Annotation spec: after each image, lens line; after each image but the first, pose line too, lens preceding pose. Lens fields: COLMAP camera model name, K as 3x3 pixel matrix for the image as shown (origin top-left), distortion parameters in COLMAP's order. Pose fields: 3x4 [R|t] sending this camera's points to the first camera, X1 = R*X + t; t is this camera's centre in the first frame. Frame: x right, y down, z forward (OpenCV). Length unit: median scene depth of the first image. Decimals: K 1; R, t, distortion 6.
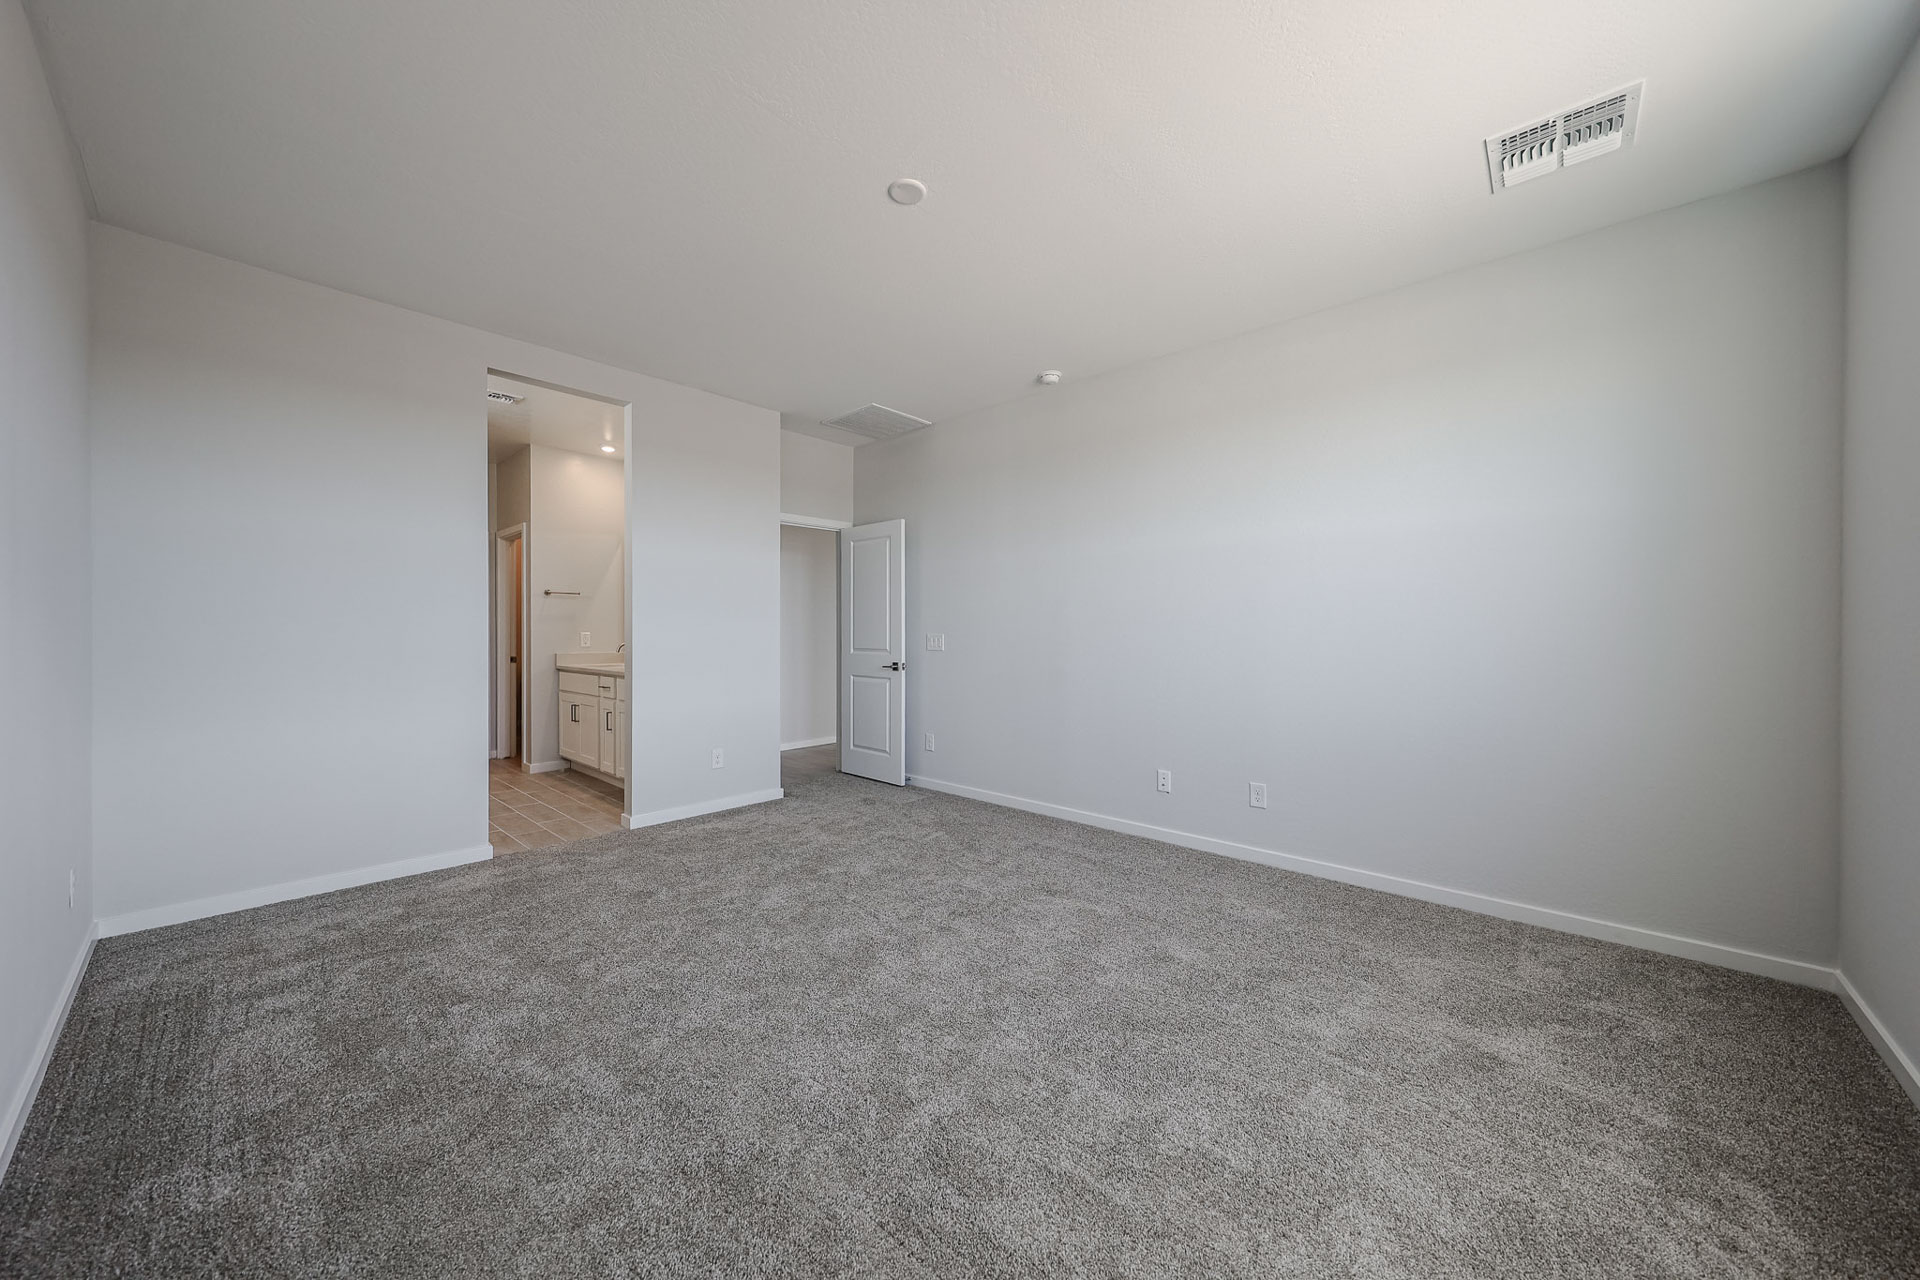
lens RADIAL K [[690.5, 0, 961.6], [0, 690.5, 633.8], [0, 0, 1]] dist [0.001015, -0.000032]
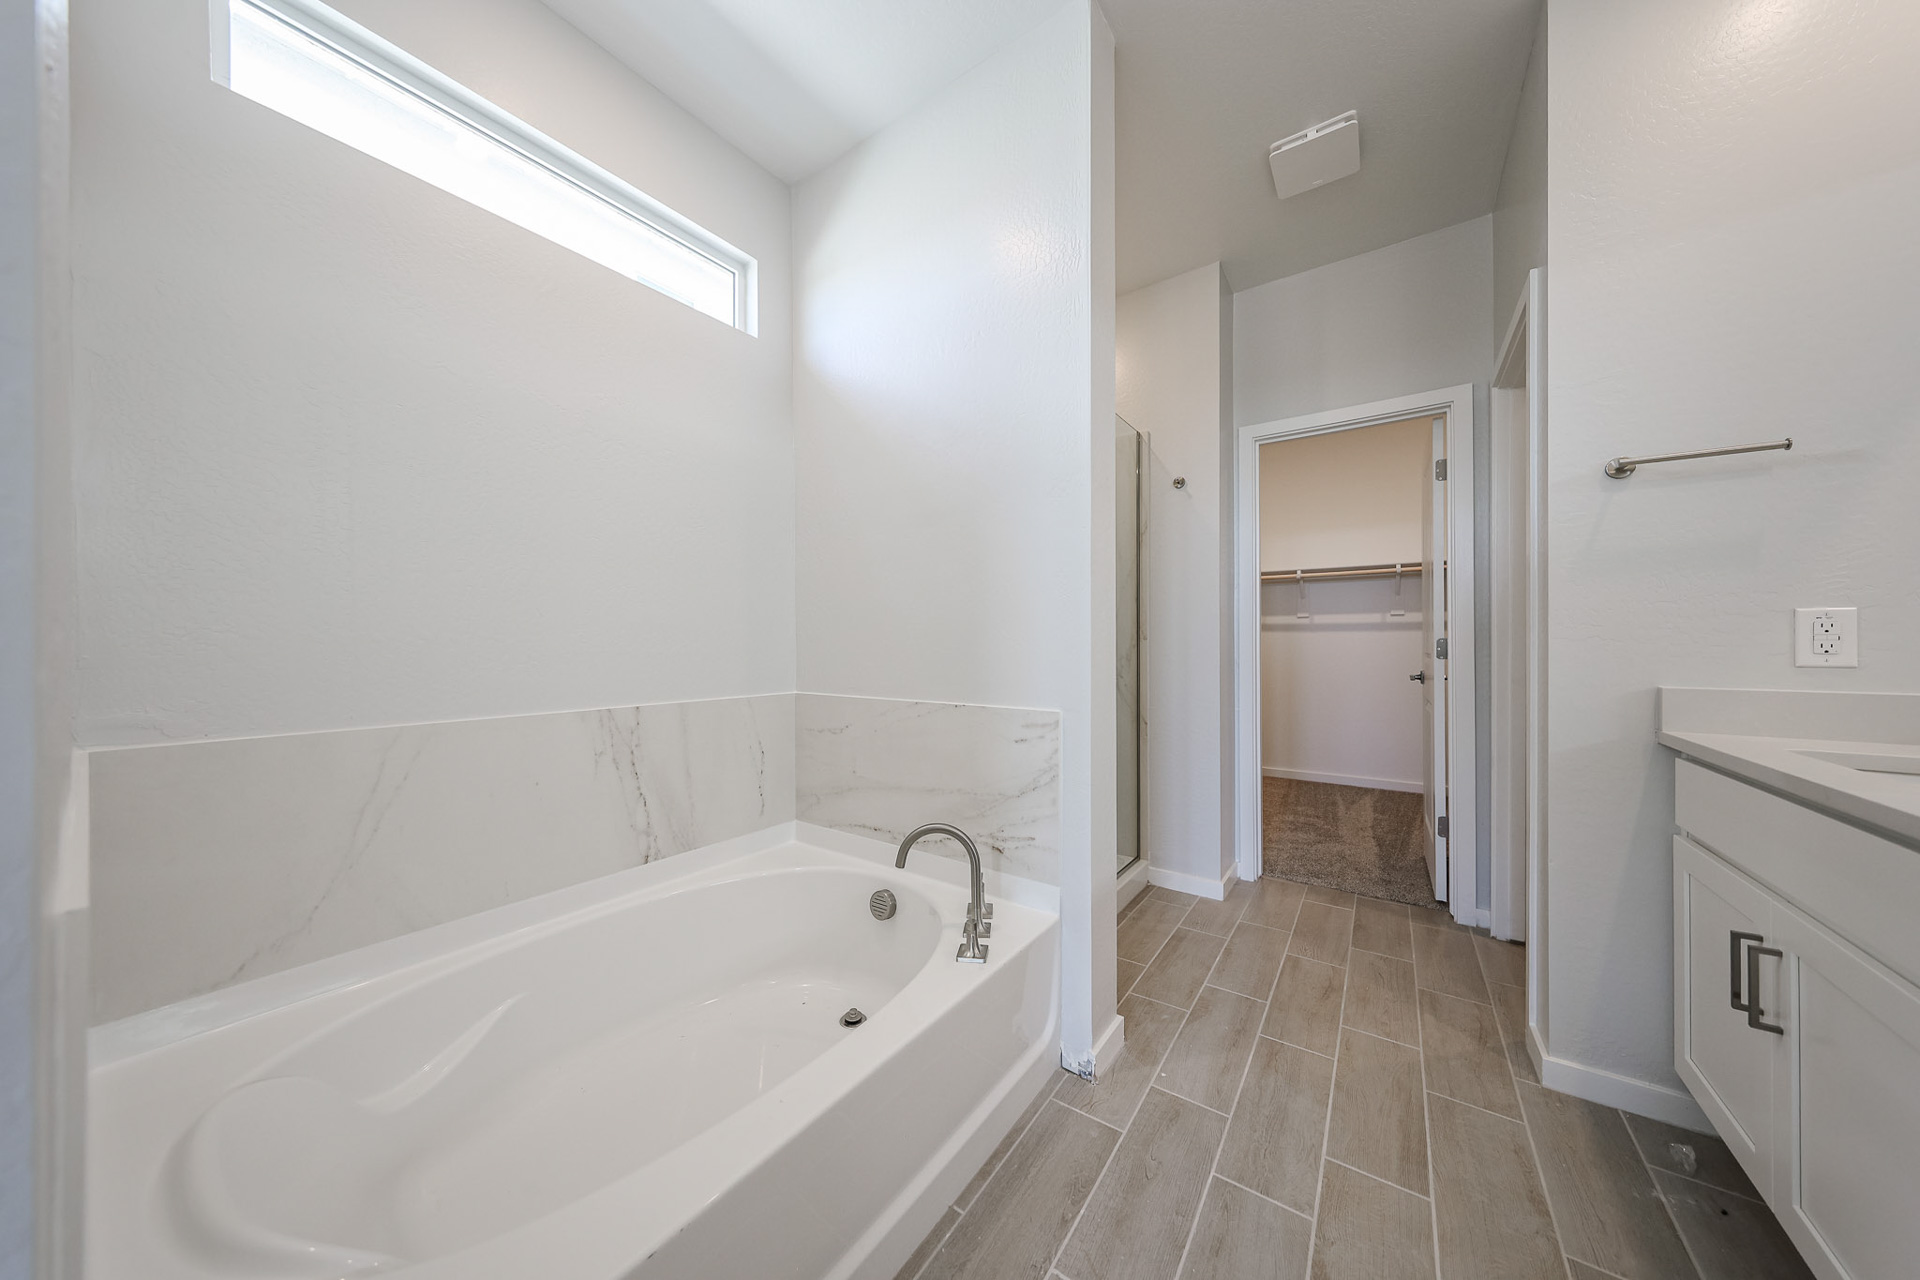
lens RADIAL K [[617.3, 0, 944.2], [0, 617.3, 646.3], [0, 0, 1]] dist [0.004413, 0.000013]
pose [[0.126602, 0.005831, -0.991936, -0.383756], [-0.001027, 0.999983, 0.005747, 0.010824], [0.991953, 0.000291, 0.126606, 0.696157]]
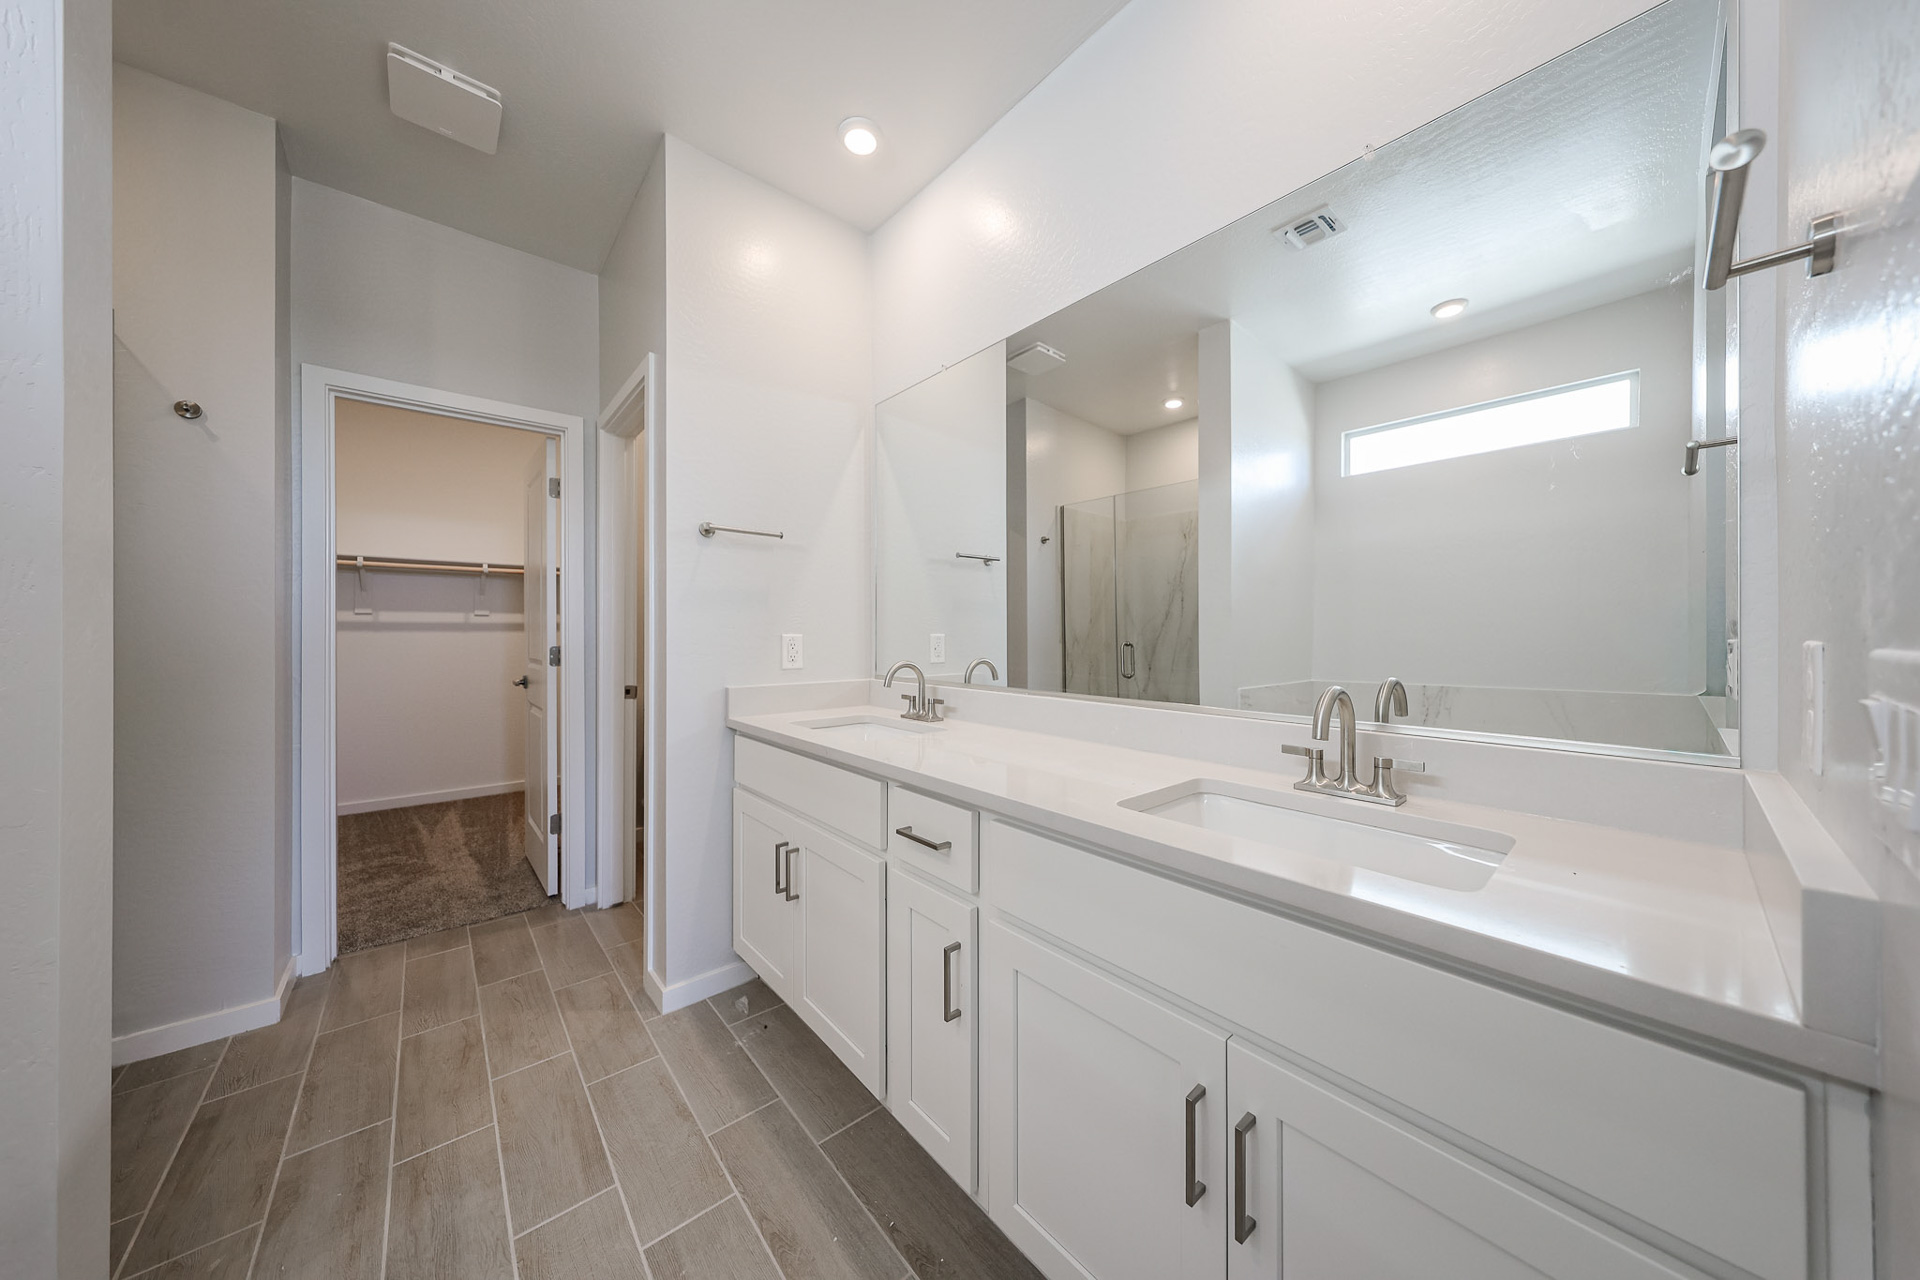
lens RADIAL K [[617.3, 0, 959.8], [0, 617.3, 632.6], [0, 0, 1]] dist [0.004413, 0.000013]
pose [[0.993786, 0.001285, -0.111300, -0.421059], [-0.001748, 0.999990, -0.004056, -0.001911], [0.111293, 0.004225, 0.993779, 0.673733]]
